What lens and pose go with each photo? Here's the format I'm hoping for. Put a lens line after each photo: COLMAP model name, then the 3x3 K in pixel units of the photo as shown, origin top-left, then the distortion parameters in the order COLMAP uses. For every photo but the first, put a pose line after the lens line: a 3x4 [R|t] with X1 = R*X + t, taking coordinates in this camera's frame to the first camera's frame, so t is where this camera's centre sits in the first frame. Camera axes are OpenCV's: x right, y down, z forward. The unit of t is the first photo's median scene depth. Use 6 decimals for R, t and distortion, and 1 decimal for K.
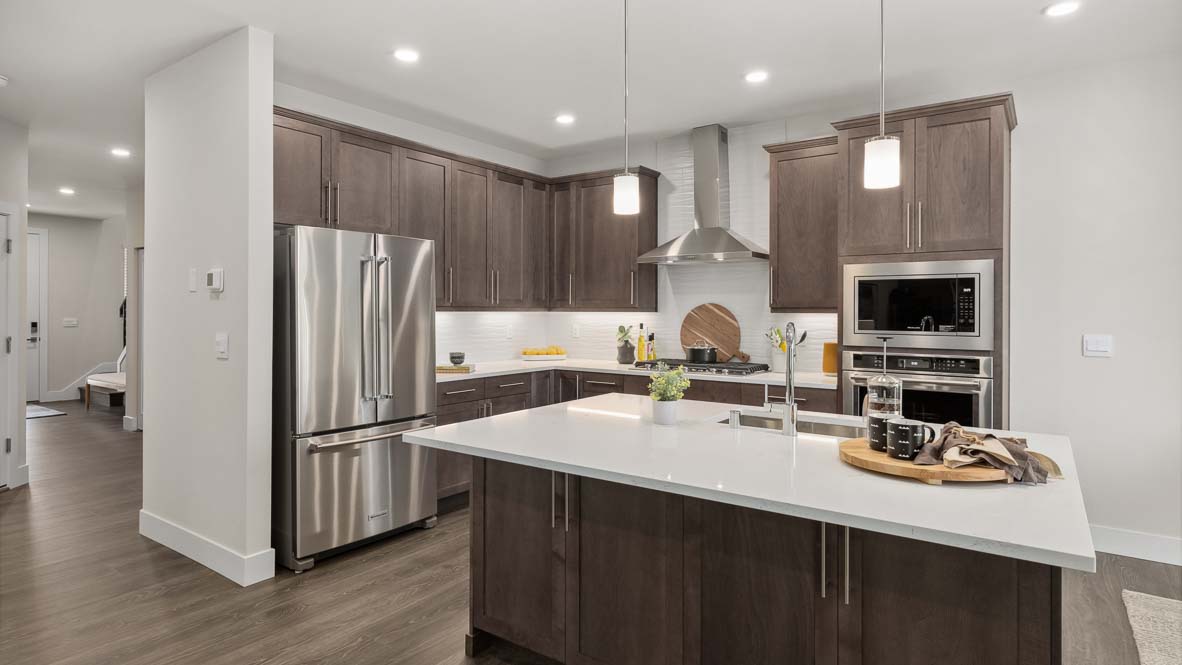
lens RADIAL K [[638.8, 0, 591.8], [0, 638.8, 310.7], [0, 0, 1]] dist [0.008543, 0.000044]
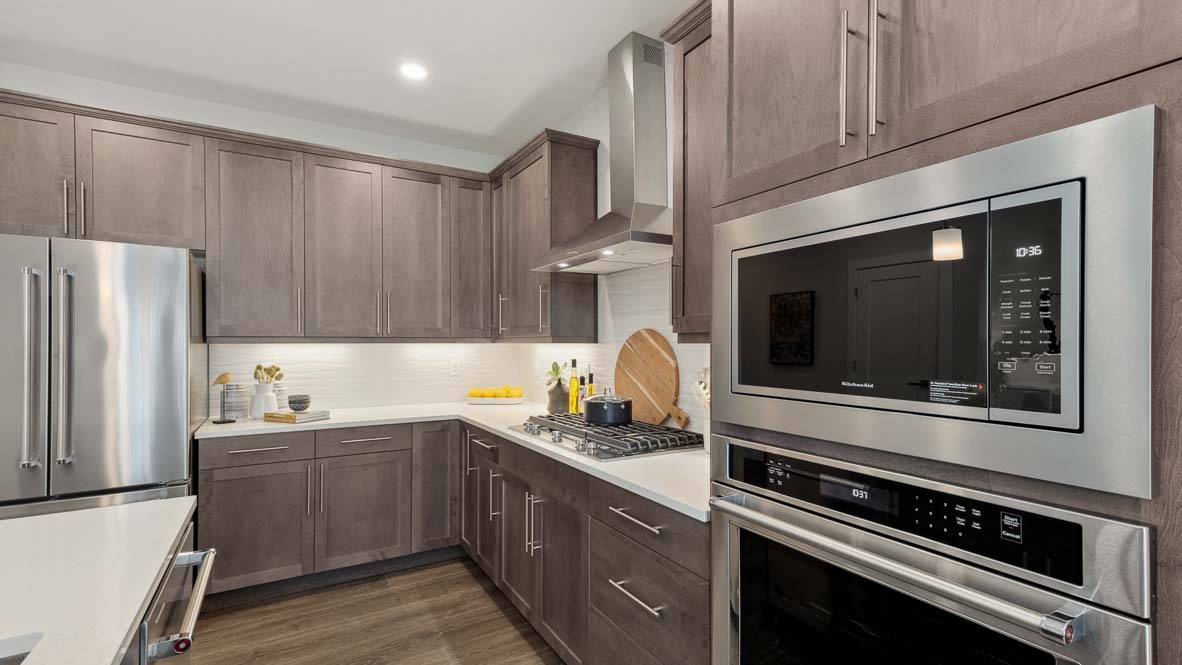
lens RADIAL K [[532.0, 0, 594.7], [0, 532.0, 341.1], [0, 0, 1]] dist [0.022395, 0.000150]
pose [[0.913817, -0.005932, -0.406084, 0.441423], [0.003539, 0.999972, -0.006643, 0.004848], [0.406112, 0.004633, 0.913812, 0.623844]]
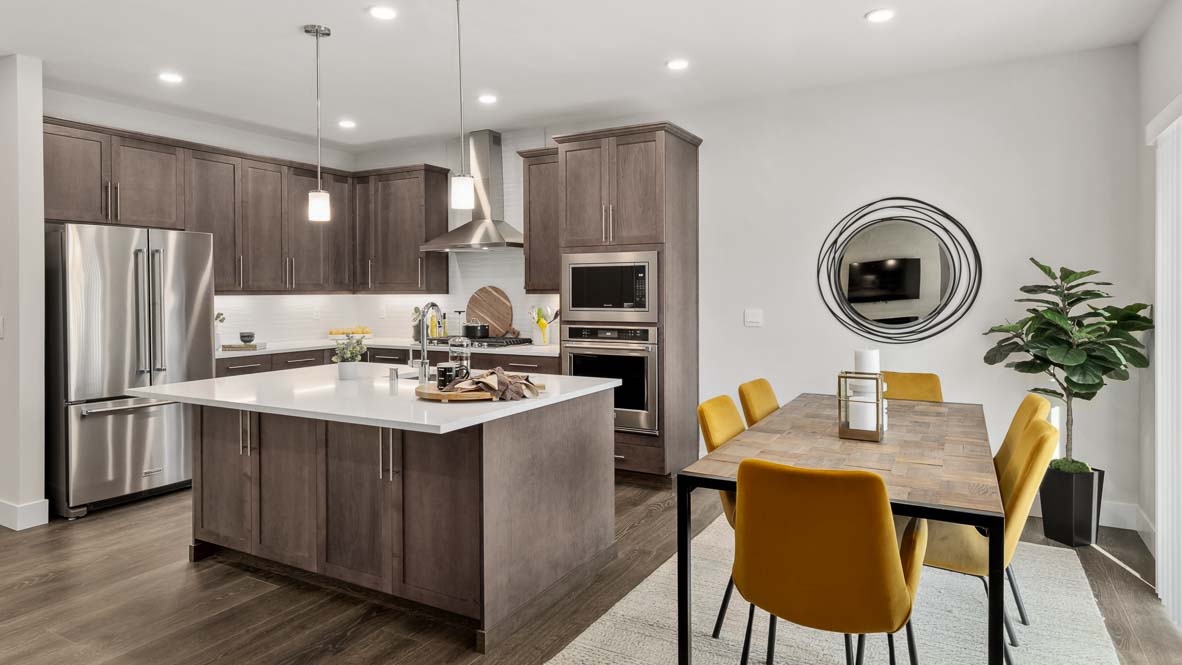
lens RADIAL K [[696.0, 0, 592.7], [0, 696.0, 293.8], [0, 0, 1]] dist [0.014931, -0.000220]
pose [[0.994334, -0.008841, 0.105930, 0.296190], [0.008451, 0.999956, 0.004129, -0.001597], [-0.105962, -0.003211, 0.994365, -0.313121]]
